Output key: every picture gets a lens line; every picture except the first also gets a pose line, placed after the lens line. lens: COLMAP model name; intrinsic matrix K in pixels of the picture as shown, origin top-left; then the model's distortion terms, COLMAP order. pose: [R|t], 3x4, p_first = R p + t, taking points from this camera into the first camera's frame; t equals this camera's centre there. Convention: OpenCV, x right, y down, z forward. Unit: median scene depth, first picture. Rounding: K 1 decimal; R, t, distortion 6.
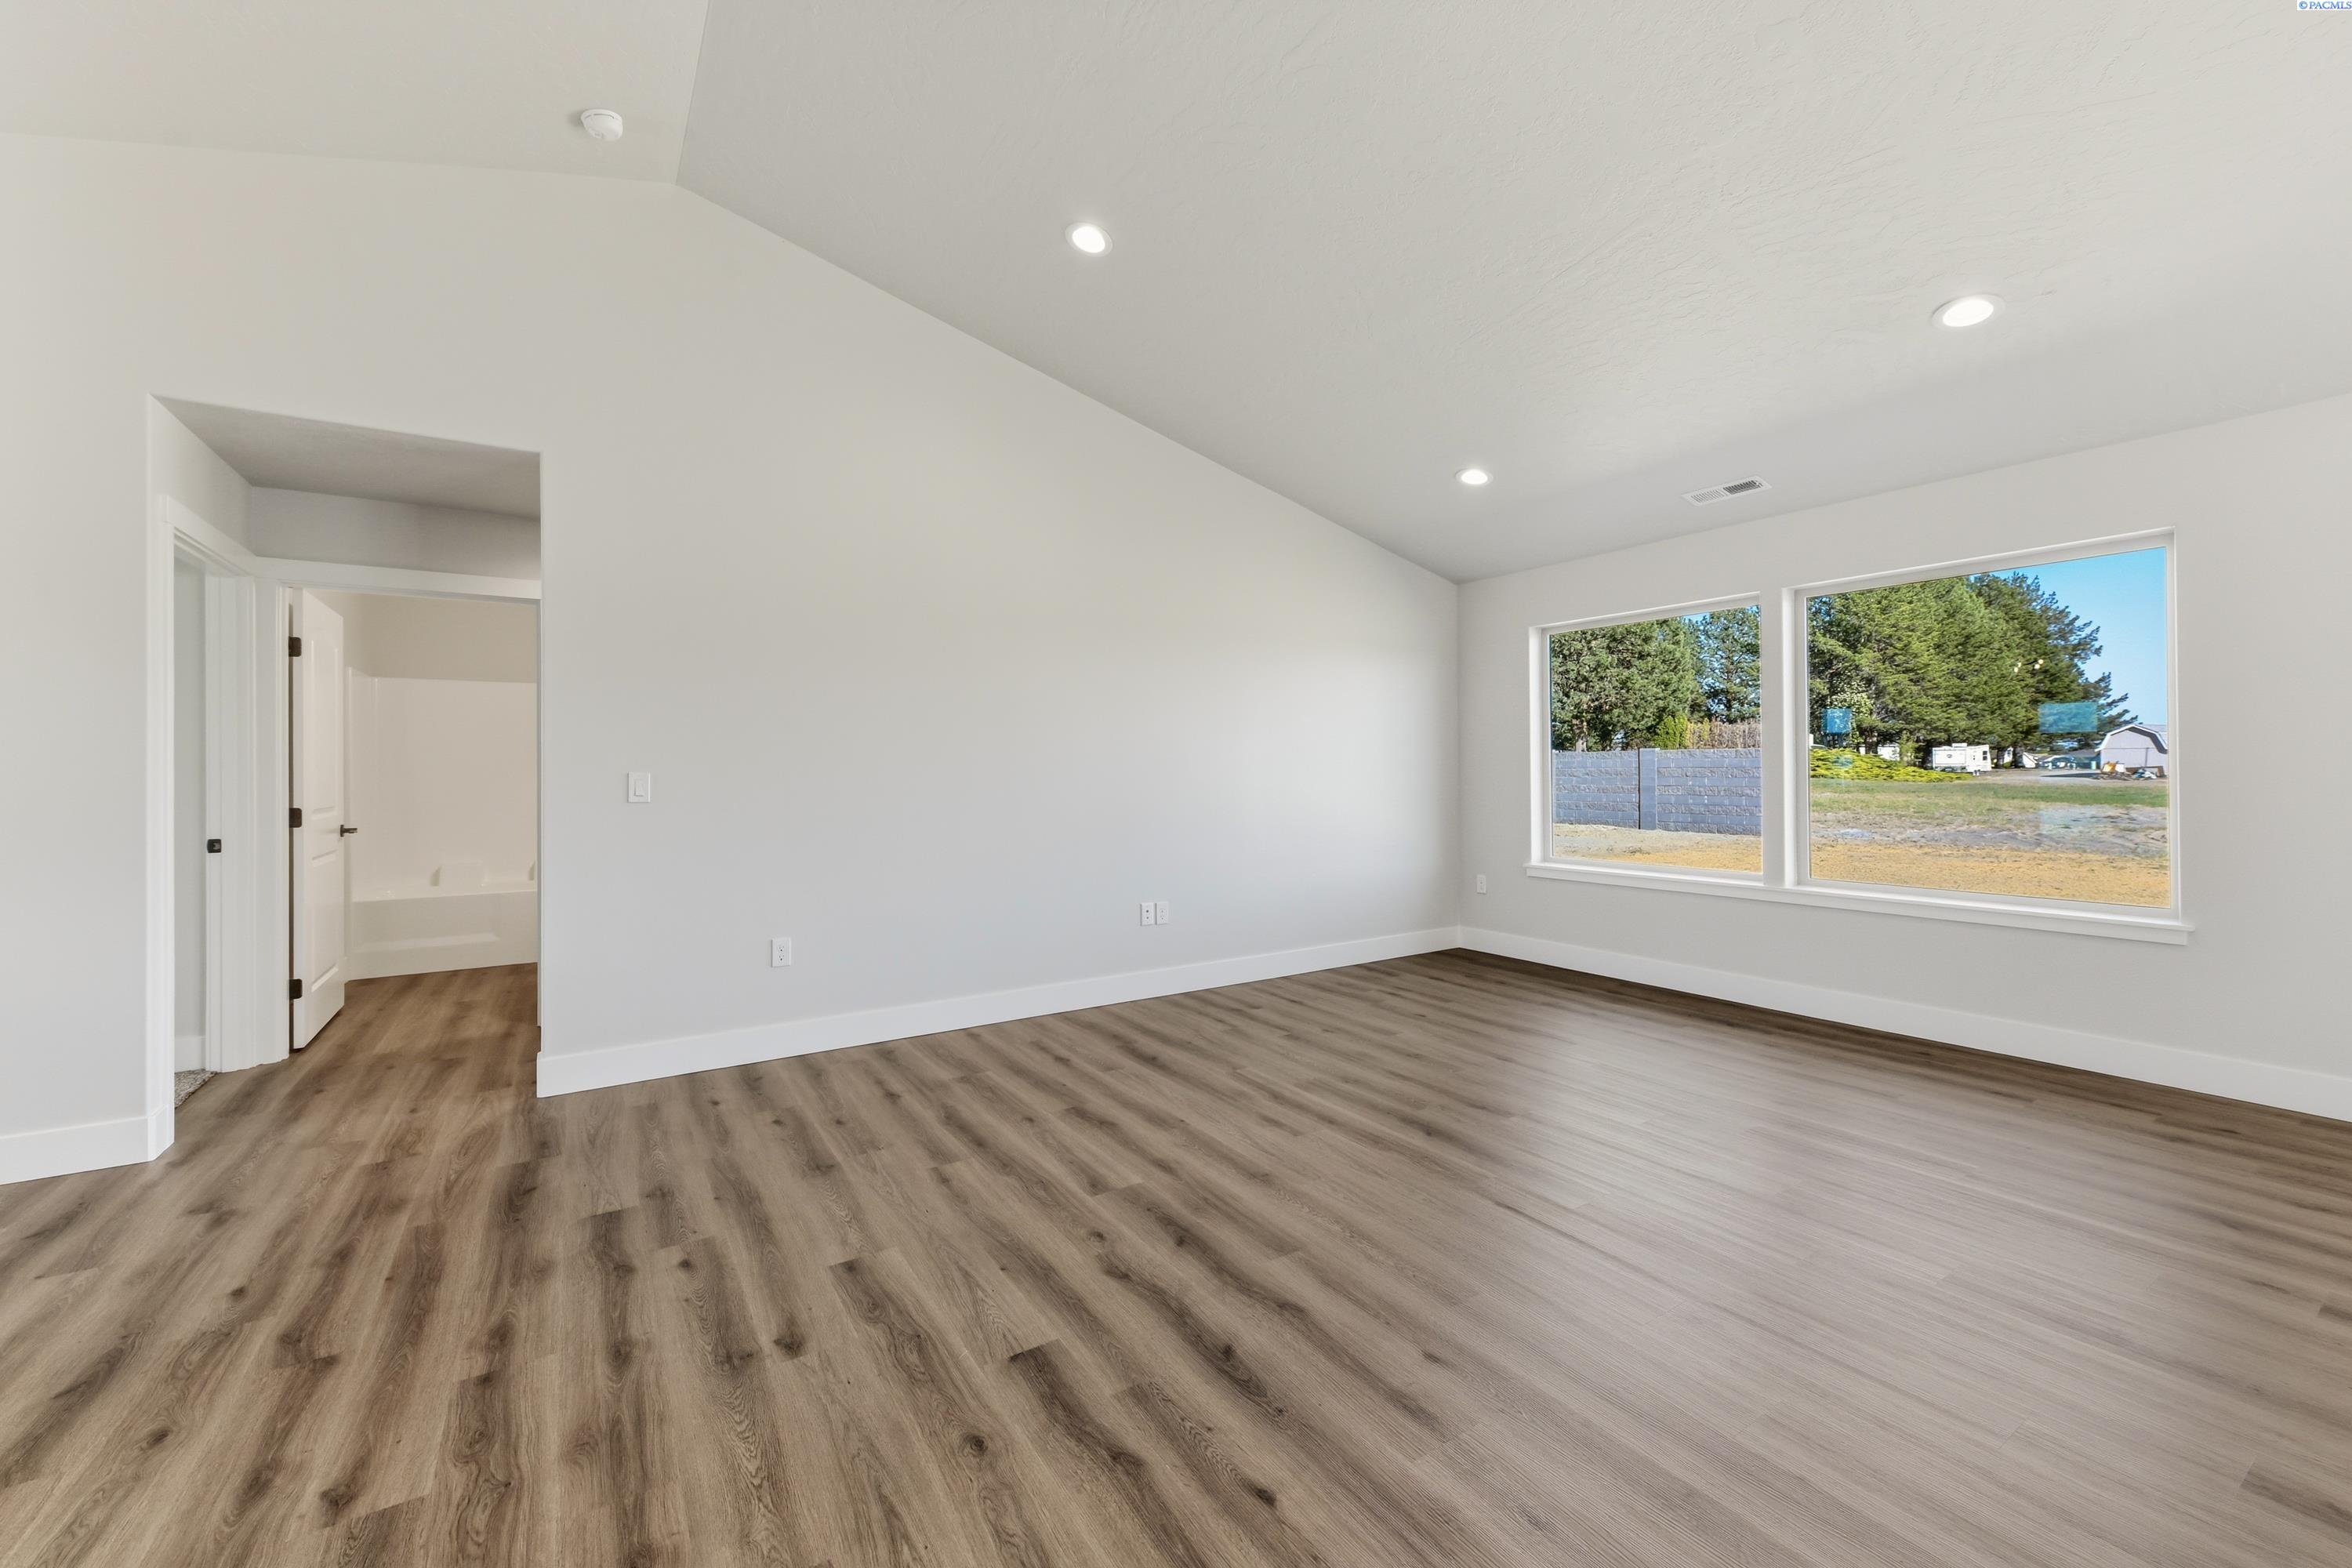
lens RADIAL K [[932.6, 0, 1186.8], [0, 932.6, 762.5], [0, 0, 1]] dist [0.007805, -0.001982]
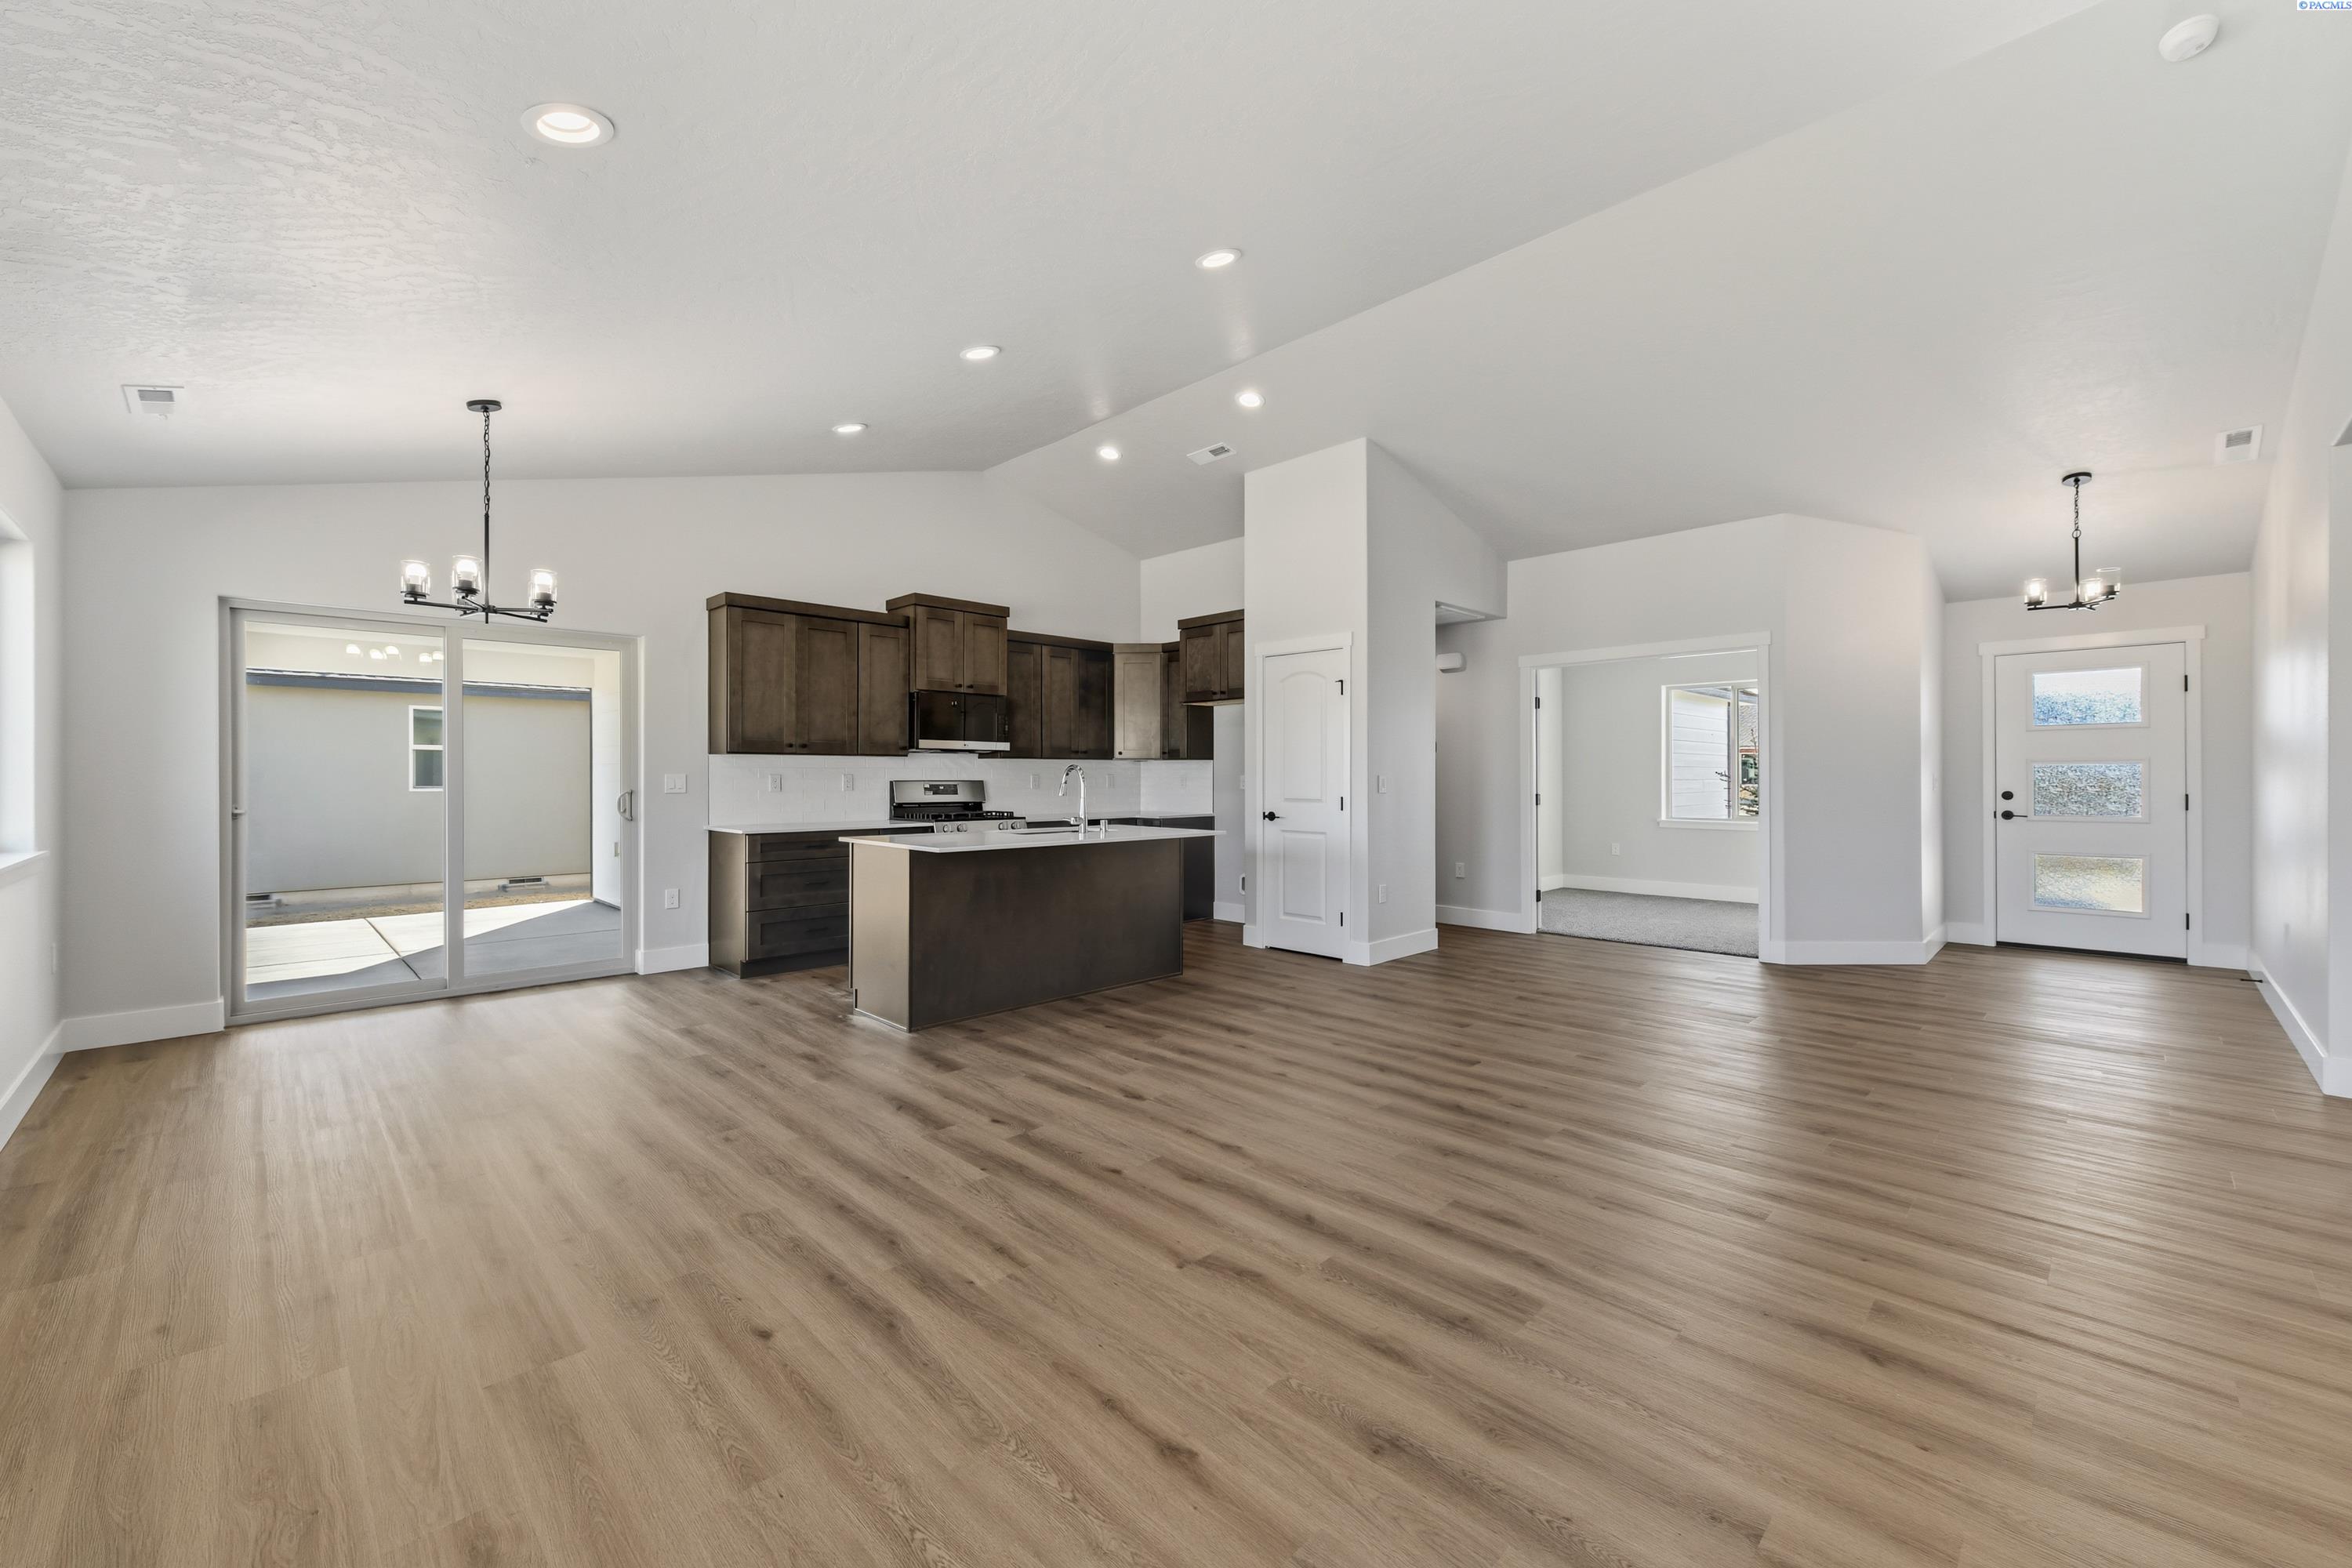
lens RADIAL K [[932.6, 0, 1180.3], [0, 932.6, 776.6], [0, 0, 1]] dist [0.007805, -0.001982]
pose [[-0.980332, -0.003479, -0.197326, 0.116587], [-0.002533, 0.999984, -0.005046, 0.002479], [0.197340, -0.004447, -0.980325, 0.389021]]
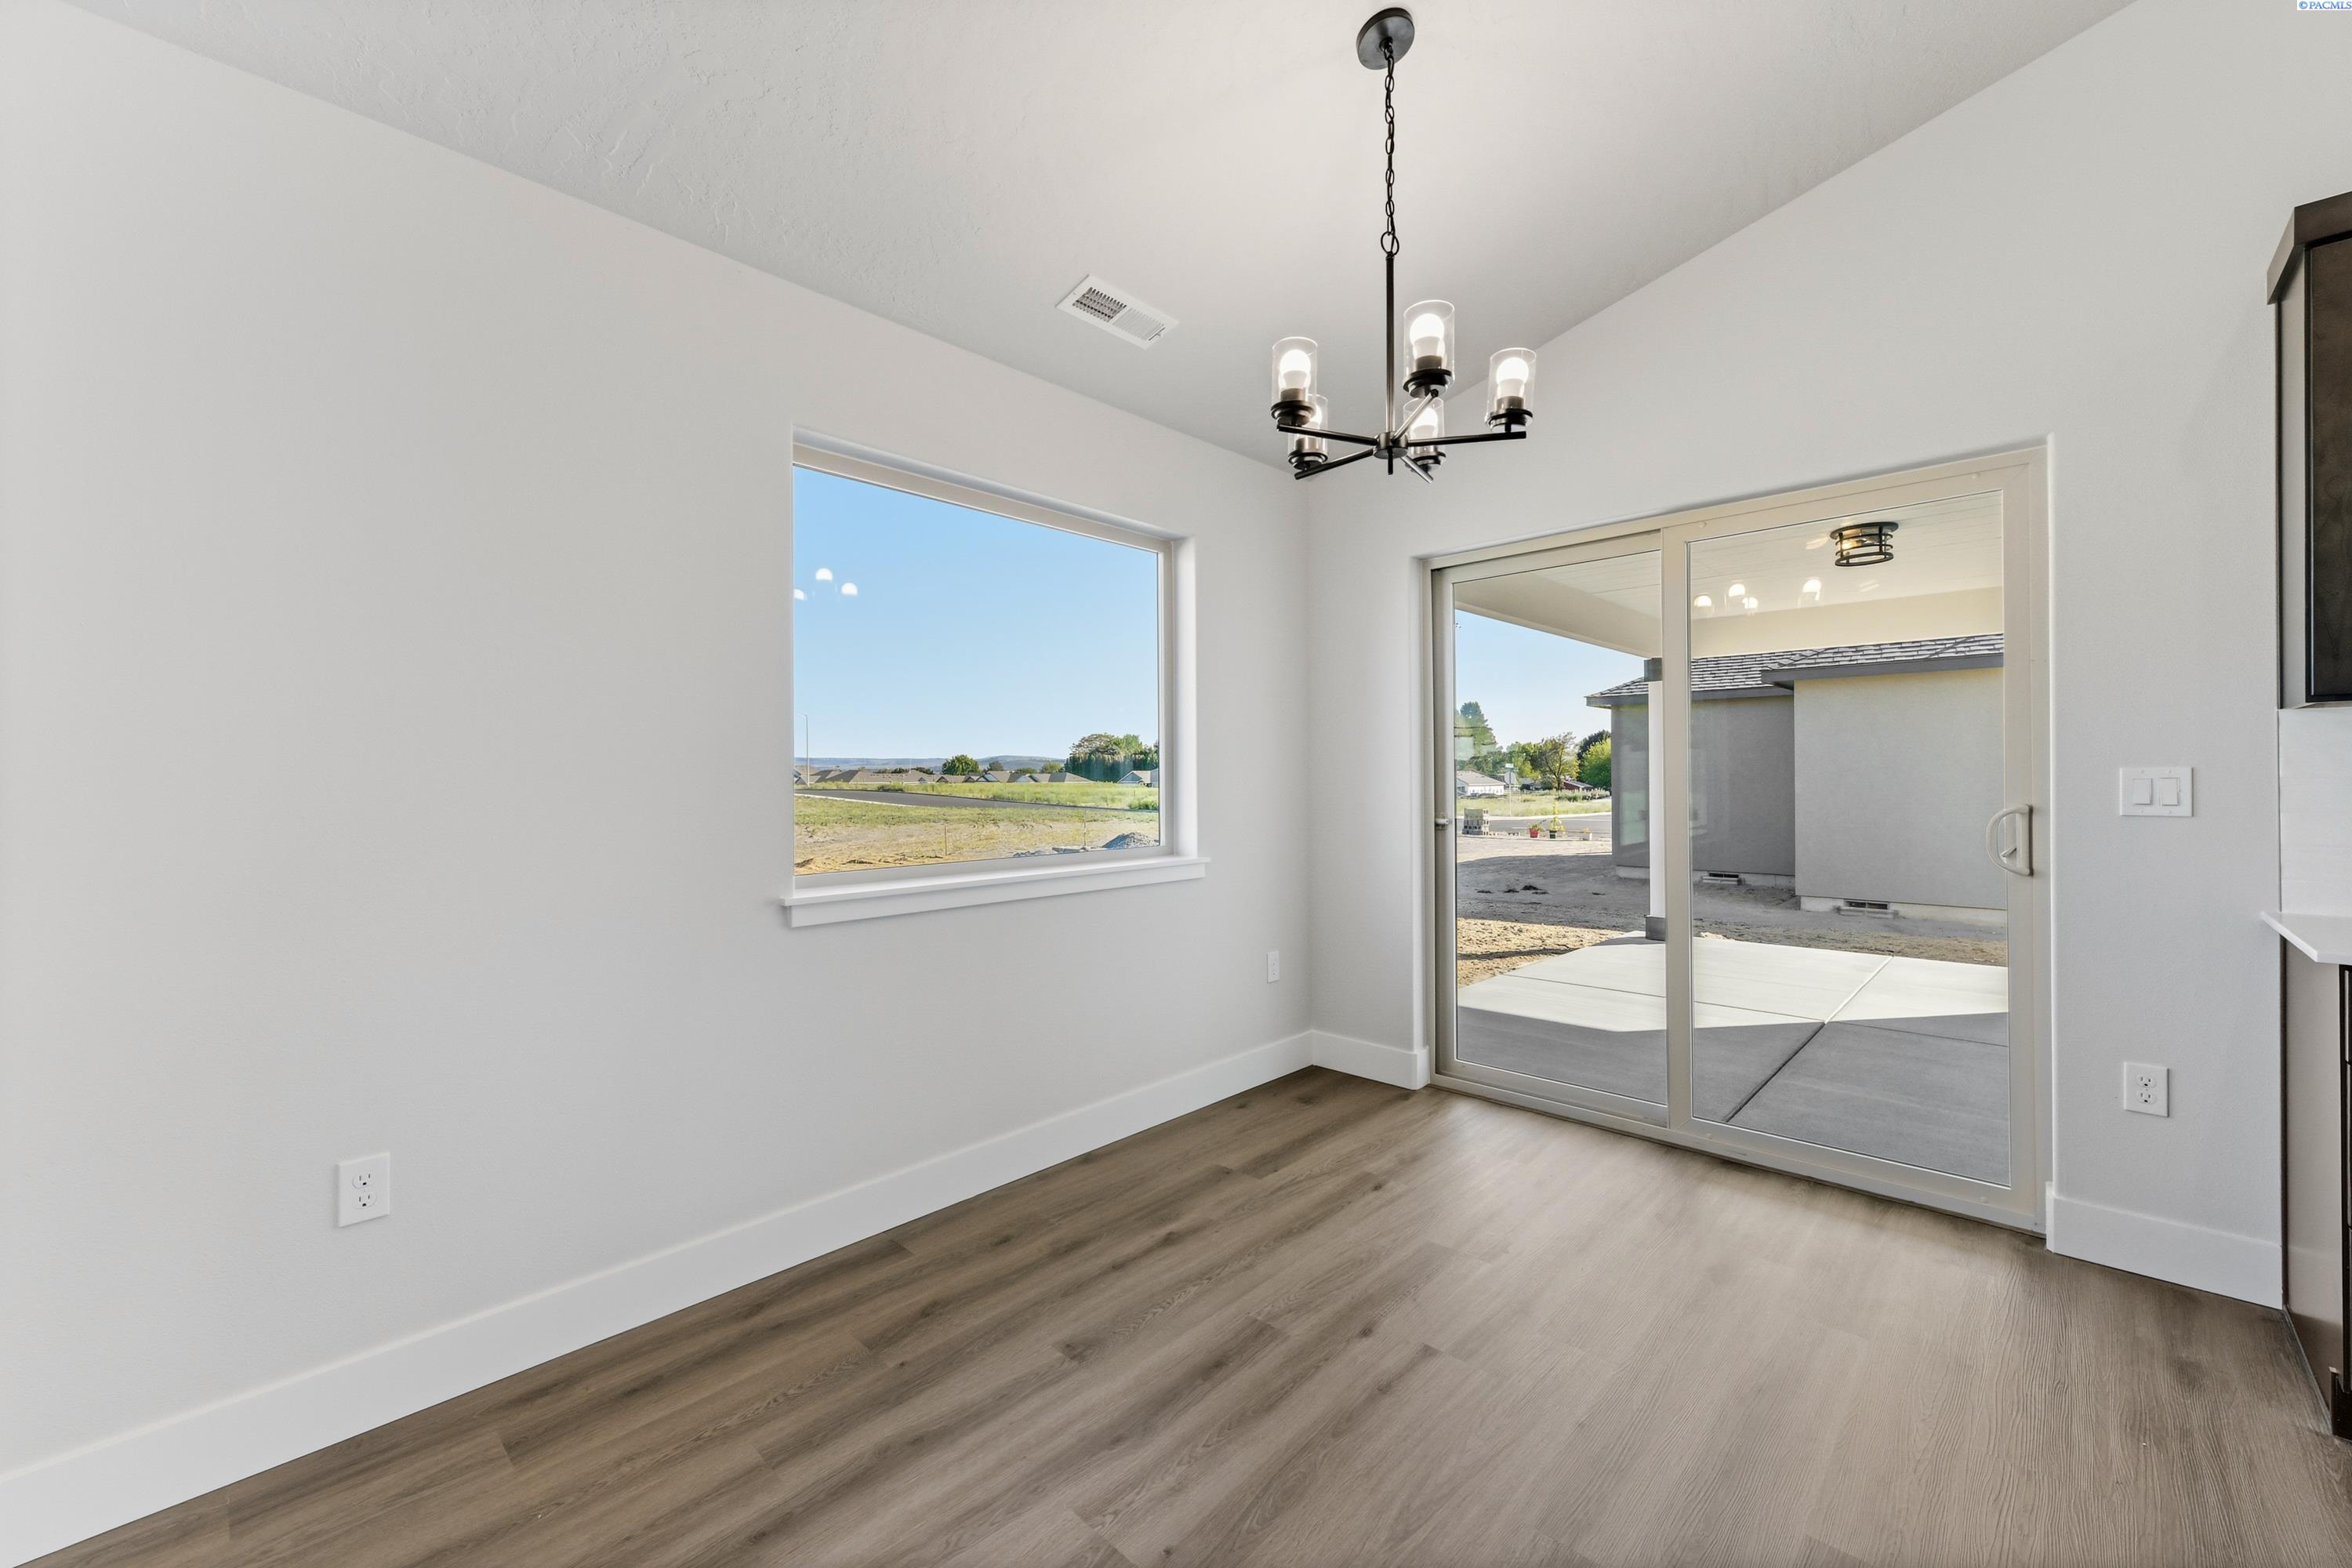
lens RADIAL K [[932.6, 0, 1178.2], [0, 932.6, 782.1], [0, 0, 1]] dist [0.007805, -0.001982]
pose [[-0.229976, -0.005488, 0.973181, 0.136862], [0.000101, 0.999984, 0.005663, 0.001530], [-0.973196, 0.001400, -0.229972, 0.139873]]
